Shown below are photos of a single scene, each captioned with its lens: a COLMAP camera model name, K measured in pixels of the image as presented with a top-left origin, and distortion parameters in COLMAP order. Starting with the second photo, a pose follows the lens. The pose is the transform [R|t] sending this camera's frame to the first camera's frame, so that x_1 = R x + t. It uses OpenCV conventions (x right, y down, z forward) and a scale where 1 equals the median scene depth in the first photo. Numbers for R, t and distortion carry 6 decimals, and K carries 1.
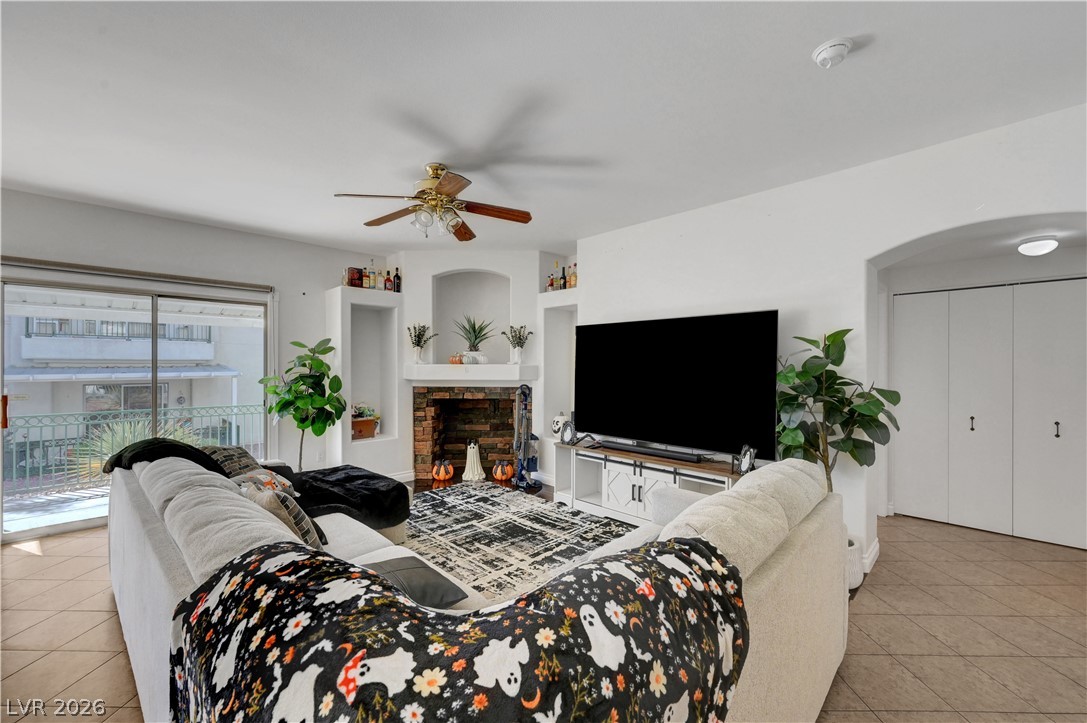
lens RADIAL K [[433.1, 0, 551.0], [0, 433.1, 366.7], [0, 0, 1]] dist [-0.003646, 0.001474]
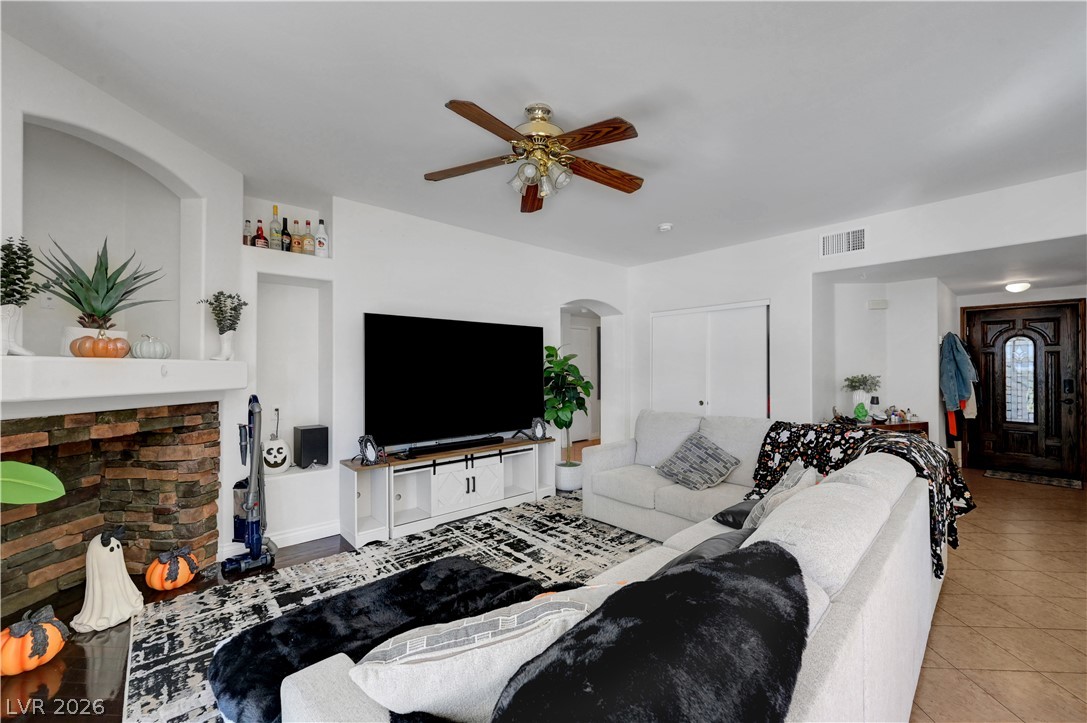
lens RADIAL K [[433.1, 0, 538.9], [0, 433.1, 369.3], [0, 0, 1]] dist [-0.003646, 0.001474]
pose [[0.061727, 0.001673, 0.998092, -0.825268], [0.007824, 0.999967, -0.002160, 0.013628], [-0.998062, 0.007942, 0.061711, 0.749911]]
